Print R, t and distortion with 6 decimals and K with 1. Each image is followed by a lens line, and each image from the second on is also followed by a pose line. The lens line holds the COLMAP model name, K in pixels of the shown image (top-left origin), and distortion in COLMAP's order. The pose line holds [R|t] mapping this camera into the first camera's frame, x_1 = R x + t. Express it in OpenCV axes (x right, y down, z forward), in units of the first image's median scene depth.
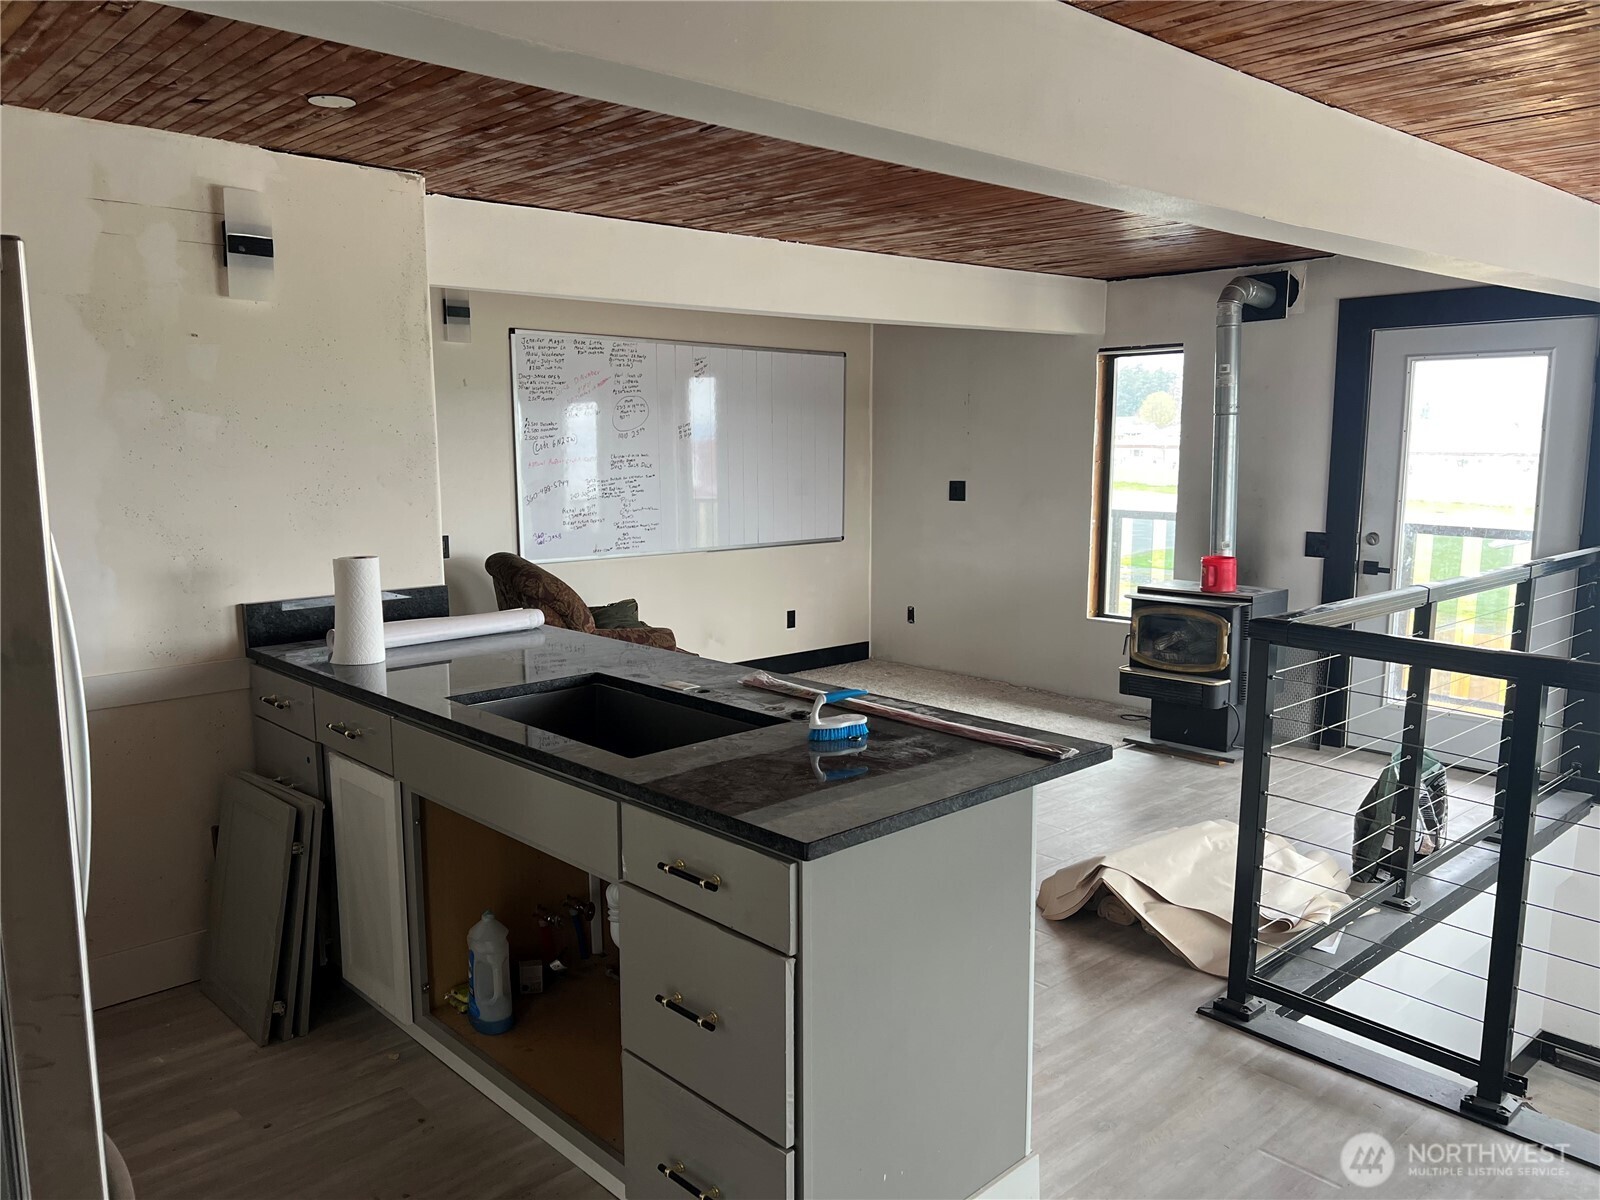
lens RADIAL K [[1195.9, 0, 796.2], [0, 1195.9, 617.5], [0, 0, 1]] dist [0.049587, -0.053928]
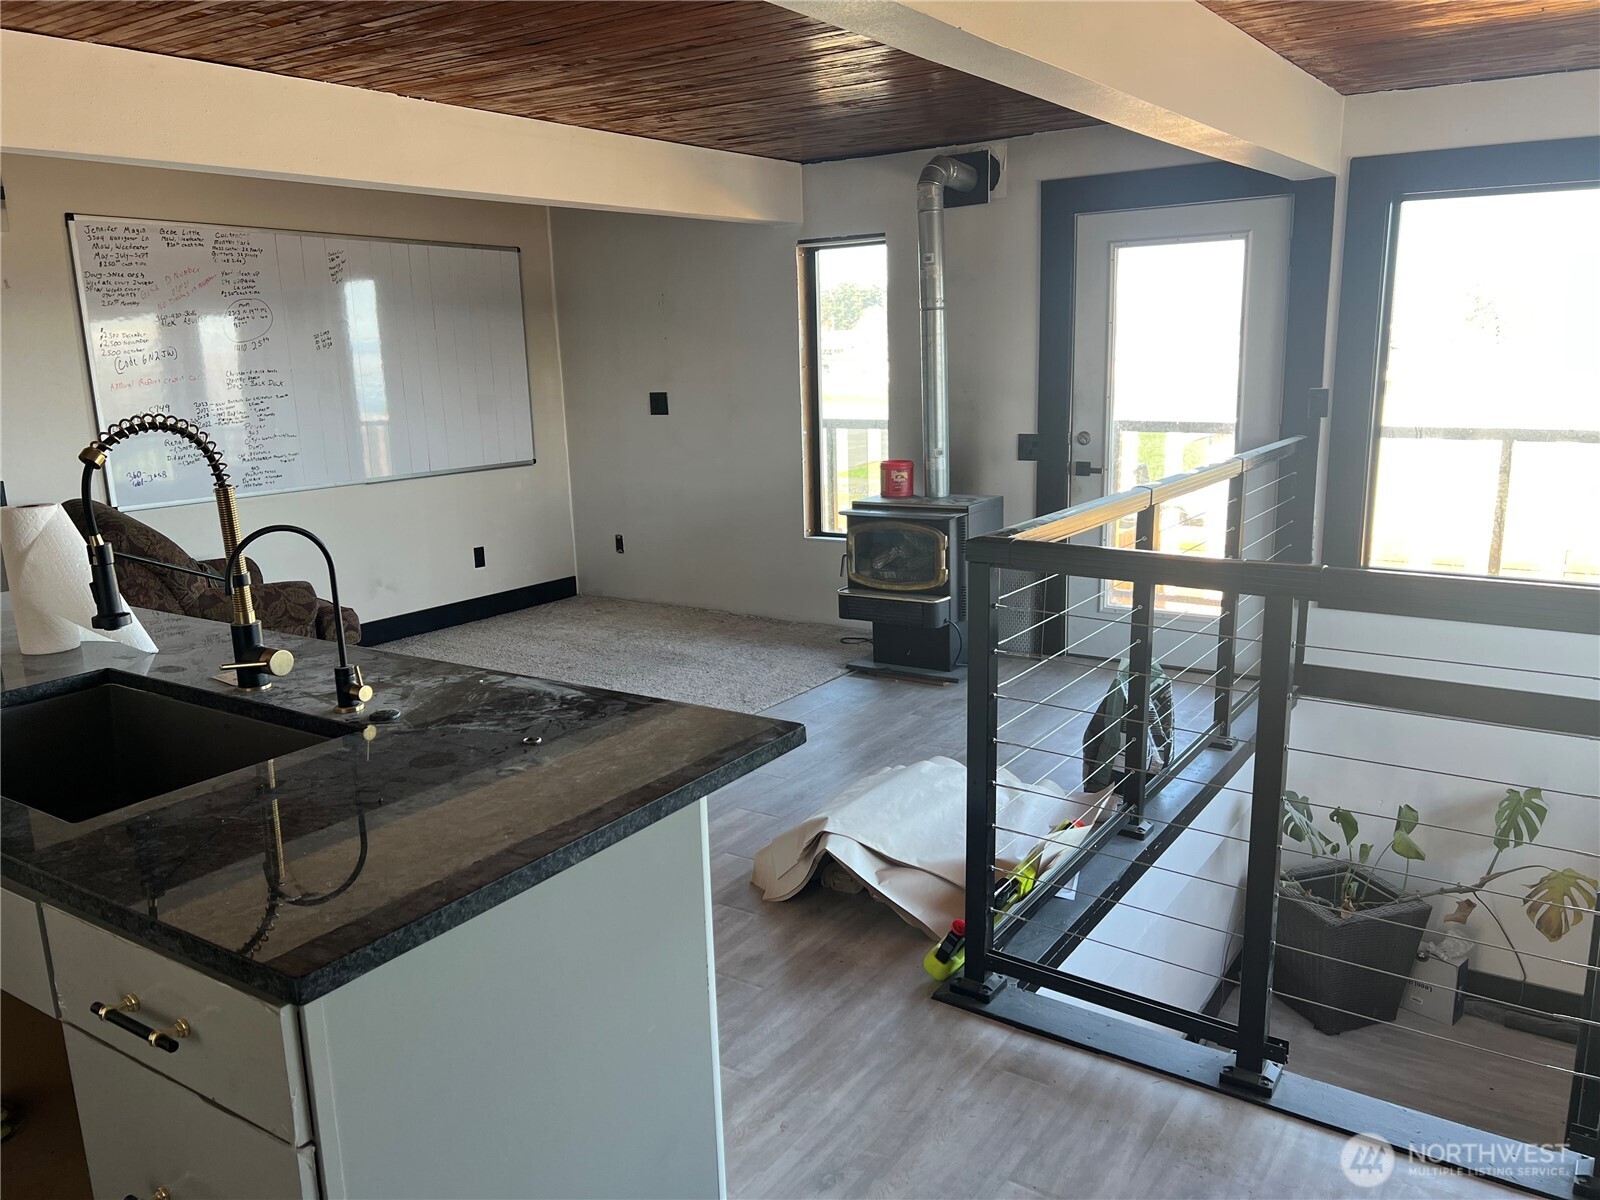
lens RADIAL K [[1195.9, 0, 806.9], [0, 1195.9, 614.1], [0, 0, 1]] dist [0.049587, -0.053928]
pose [[0.972619, -0.073321, 0.220538, 0.047152], [0.059125, 0.995772, 0.070304, -0.006870], [-0.224760, -0.055339, 0.972841, 0.123941]]
